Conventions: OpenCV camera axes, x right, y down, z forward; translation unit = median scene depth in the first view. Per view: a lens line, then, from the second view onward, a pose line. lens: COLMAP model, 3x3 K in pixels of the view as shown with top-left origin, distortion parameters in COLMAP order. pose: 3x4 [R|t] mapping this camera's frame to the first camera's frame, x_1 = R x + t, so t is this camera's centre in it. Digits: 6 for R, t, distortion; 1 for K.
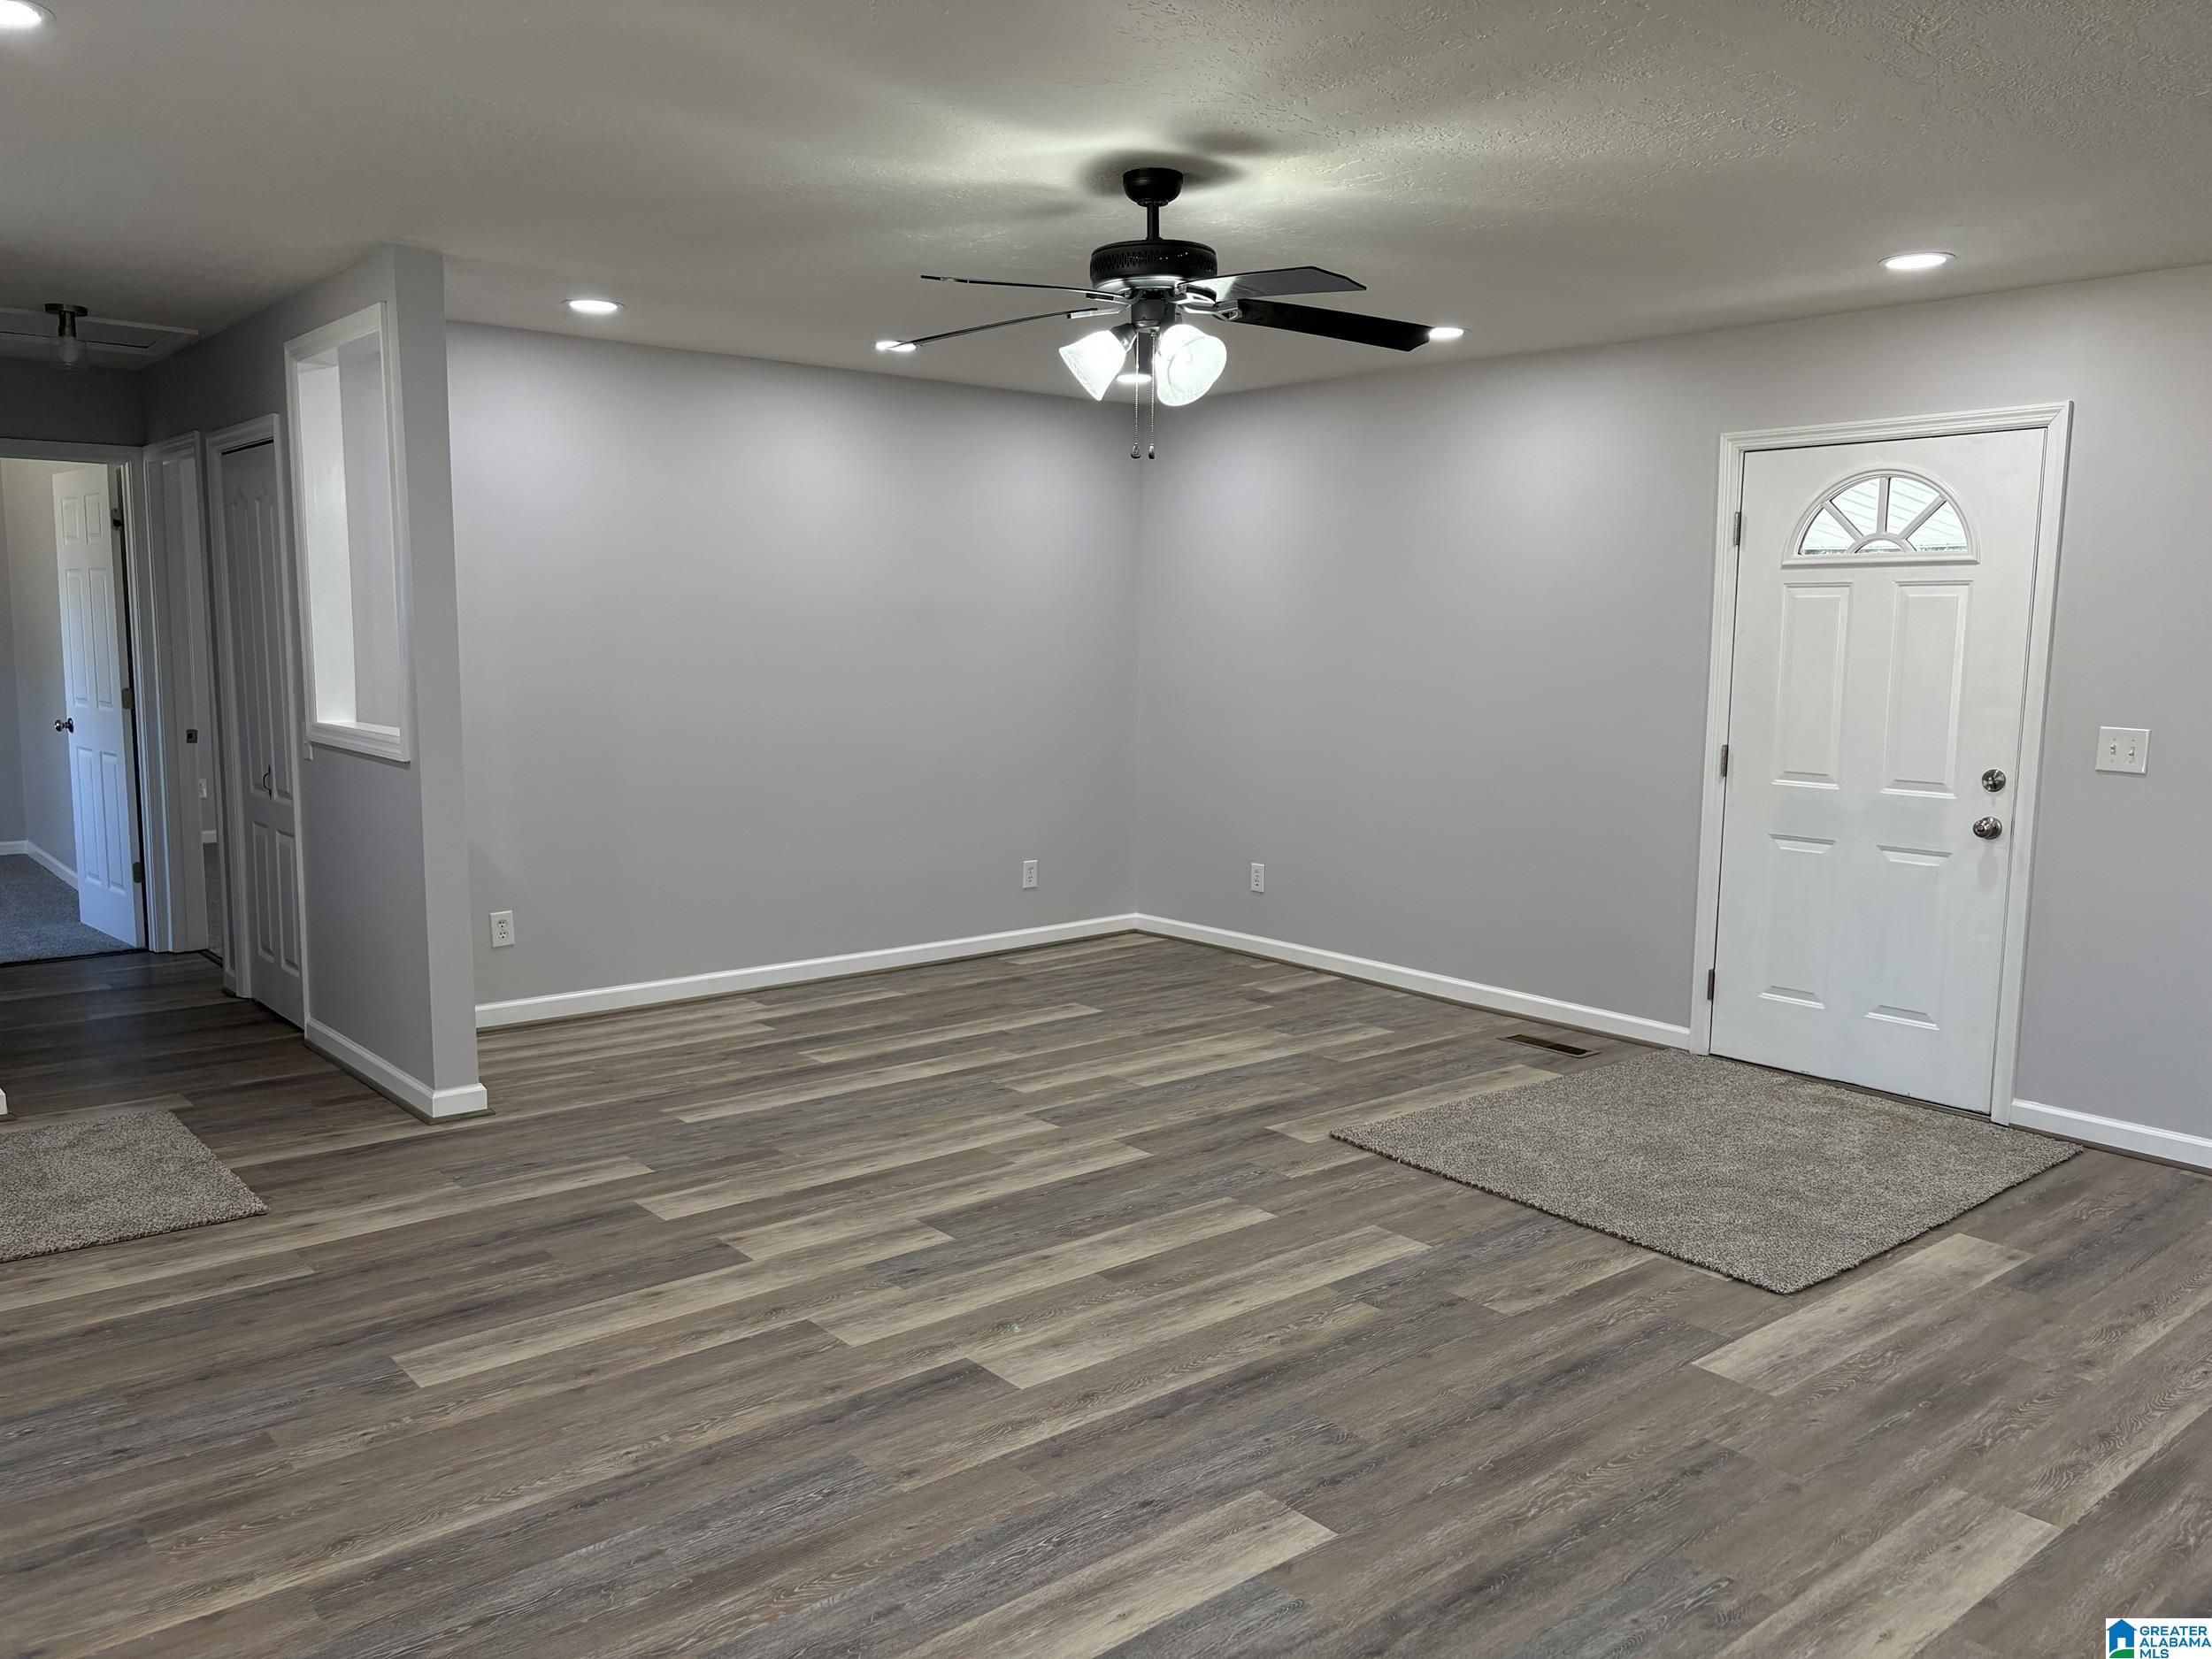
lens RADIAL K [[1665.1, 0, 1106.0], [0, 1665.1, 829.5], [0, 0, 1]] dist [0.054673, -0.060099]
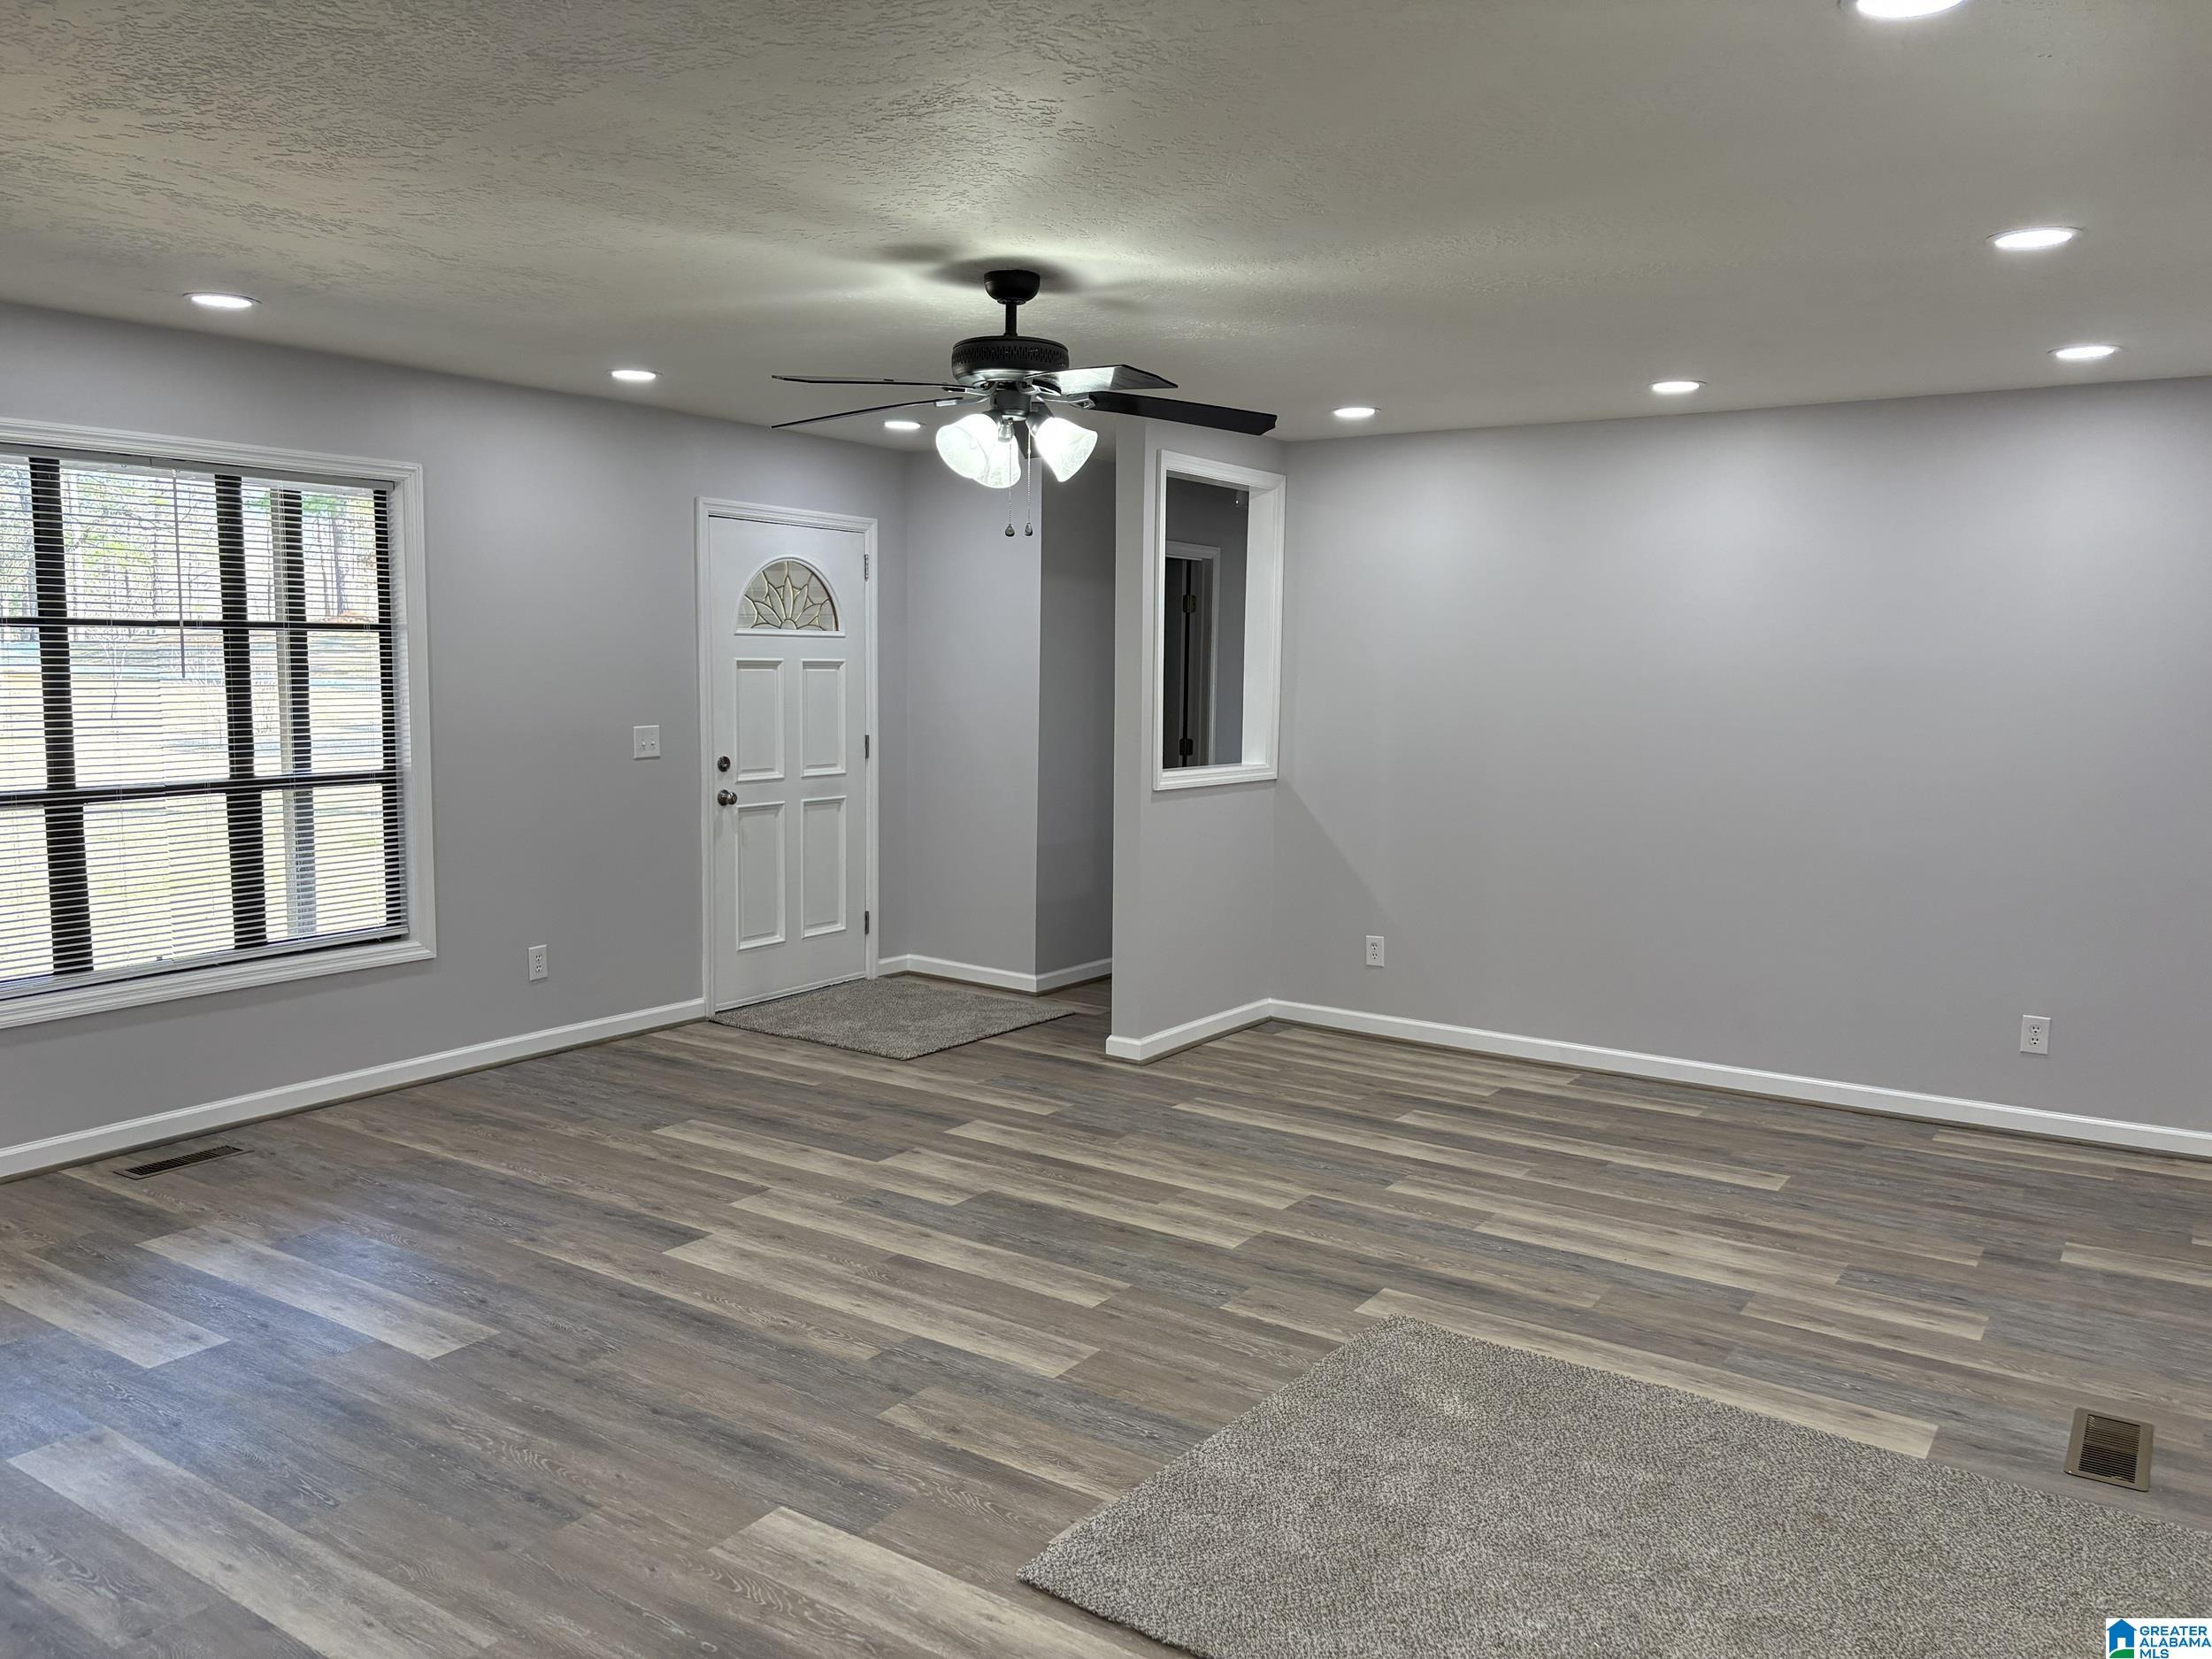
lens RADIAL K [[1665.1, 0, 1106.0], [0, 1665.1, 829.5], [0, 0, 1]] dist [0.054673, -0.060099]
pose [[0.282138, 0.093455, -0.954811, 1.015737], [-0.133392, 0.989398, 0.057424, -0.097027], [0.950055, 0.111162, 0.291613, 0.714934]]
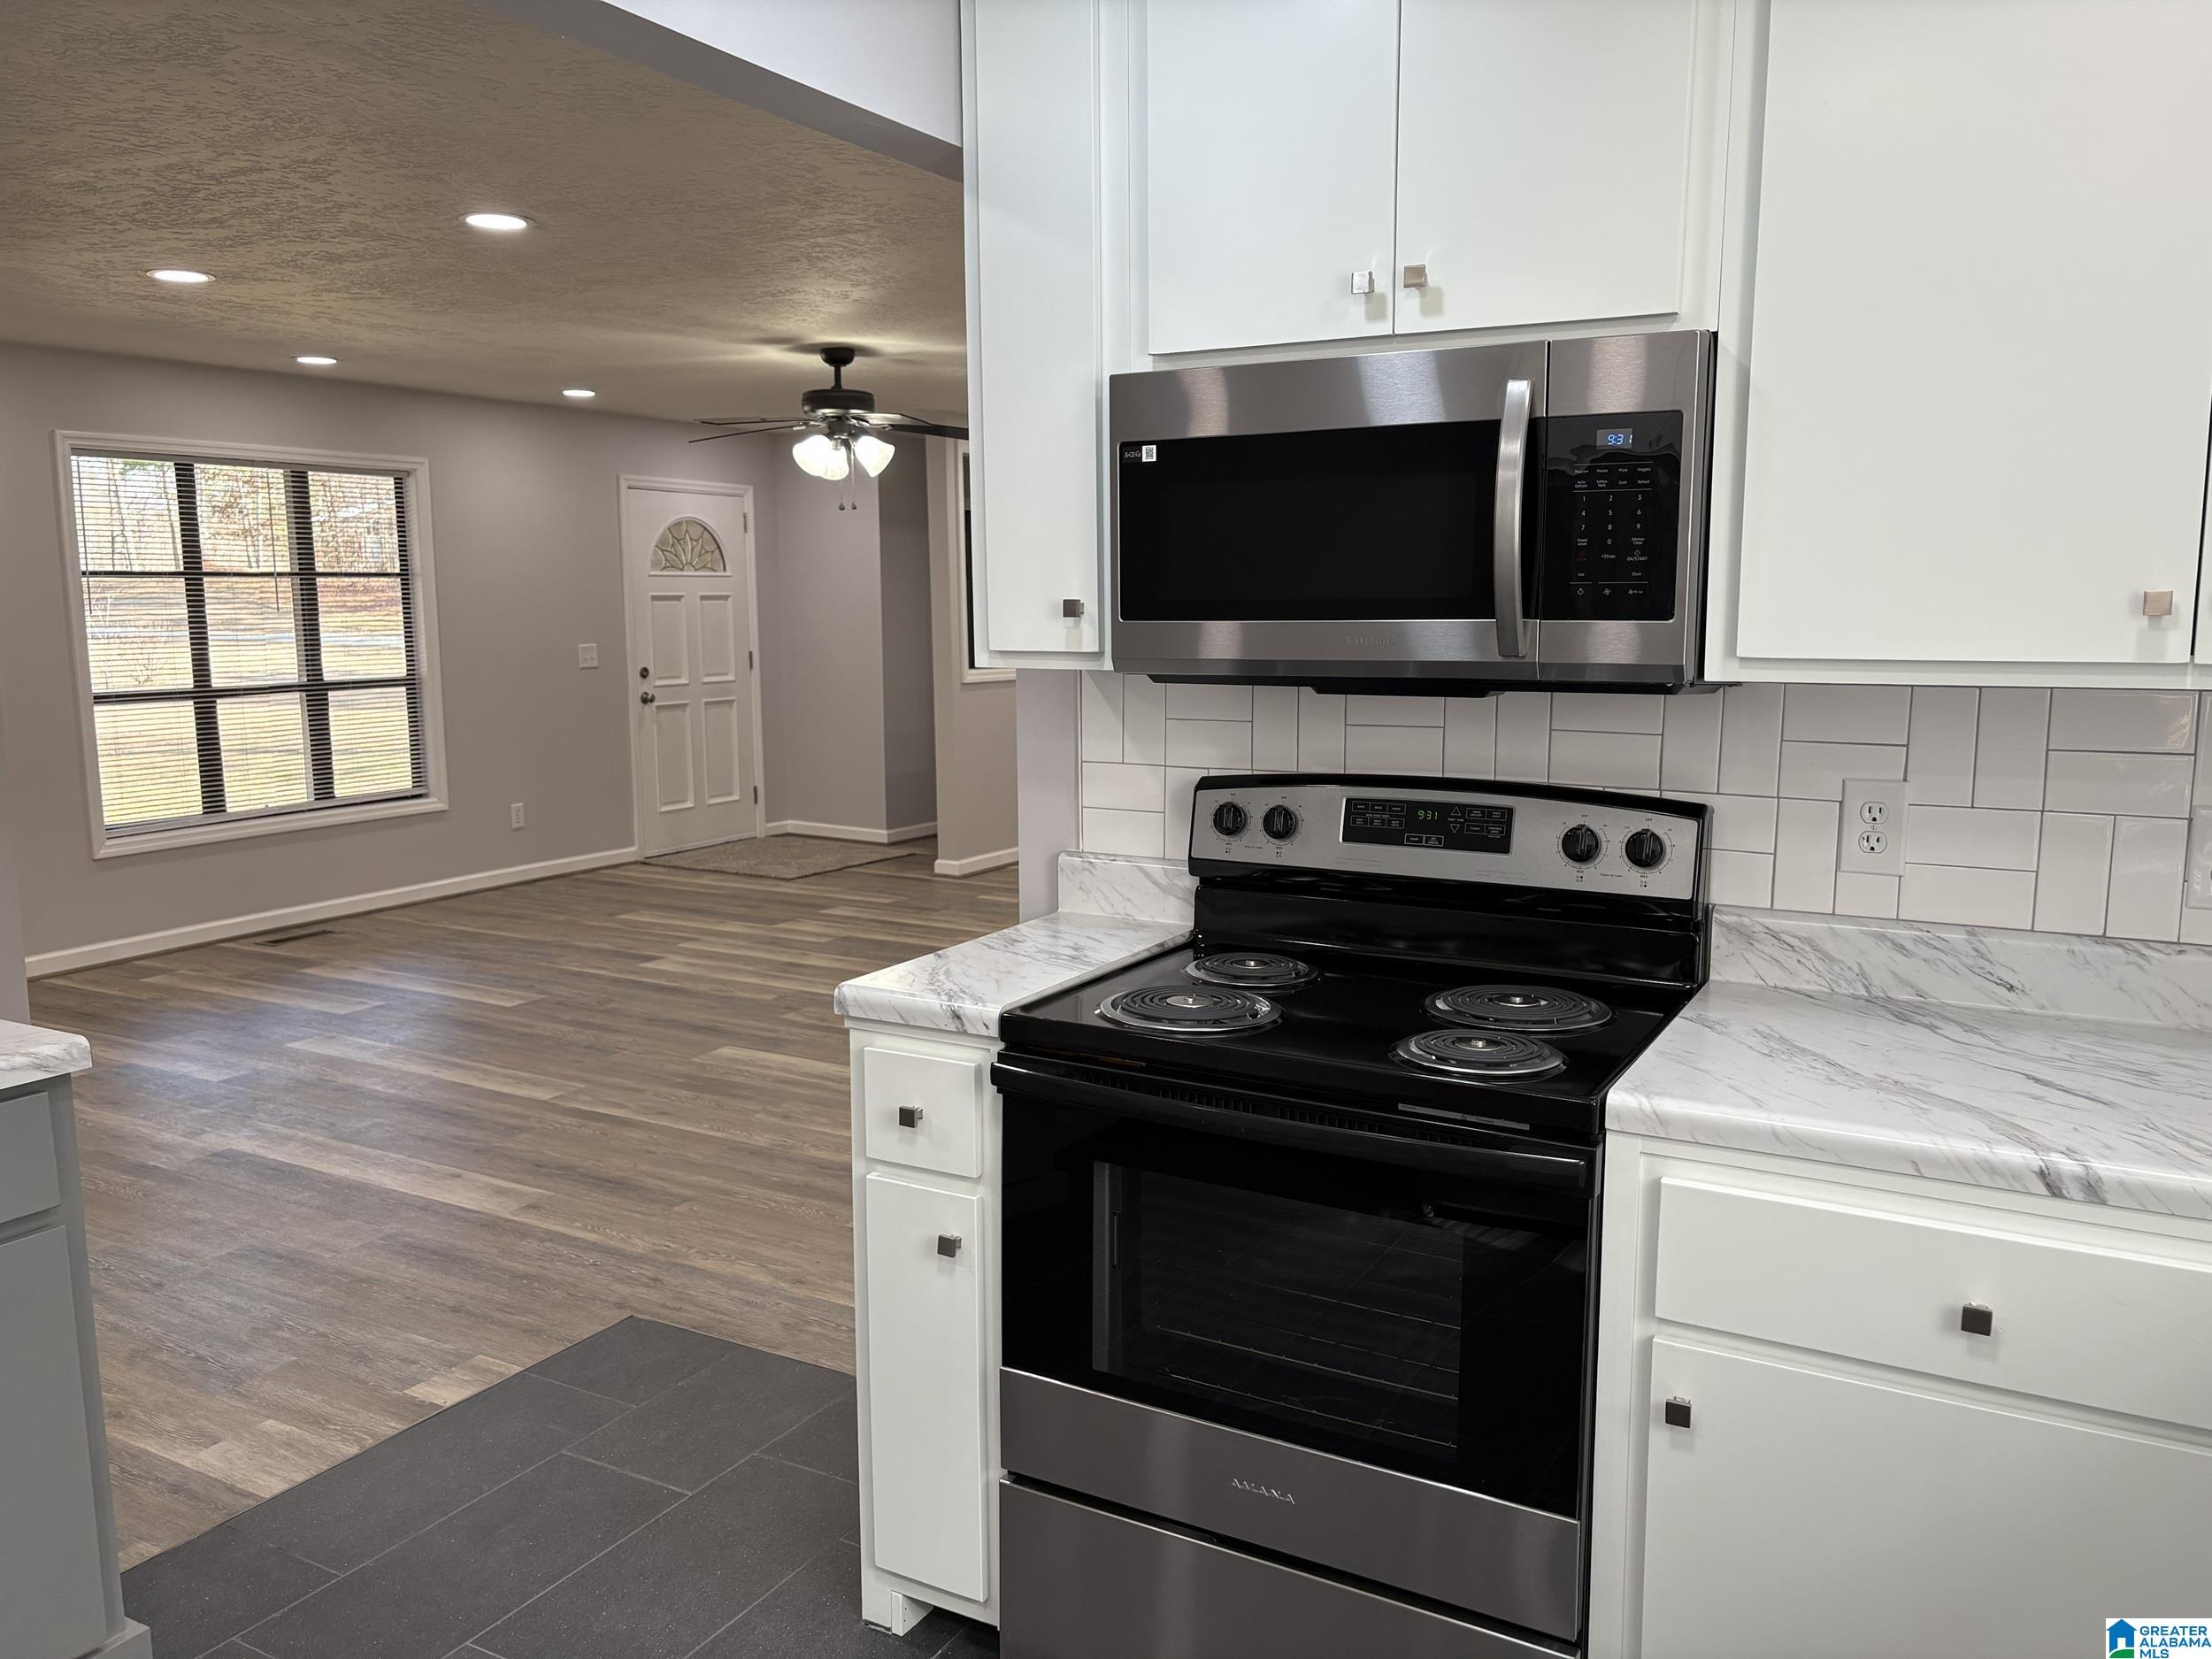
lens RADIAL K [[1665.1, 0, 1106.0], [0, 1665.1, 829.5], [0, 0, 1]] dist [0.054673, -0.060099]
pose [[0.352122, 0.118854, -0.928377, 1.657262], [-0.110665, 0.990233, 0.084800, -0.064593], [0.929389, 0.072879, 0.361836, 0.607005]]
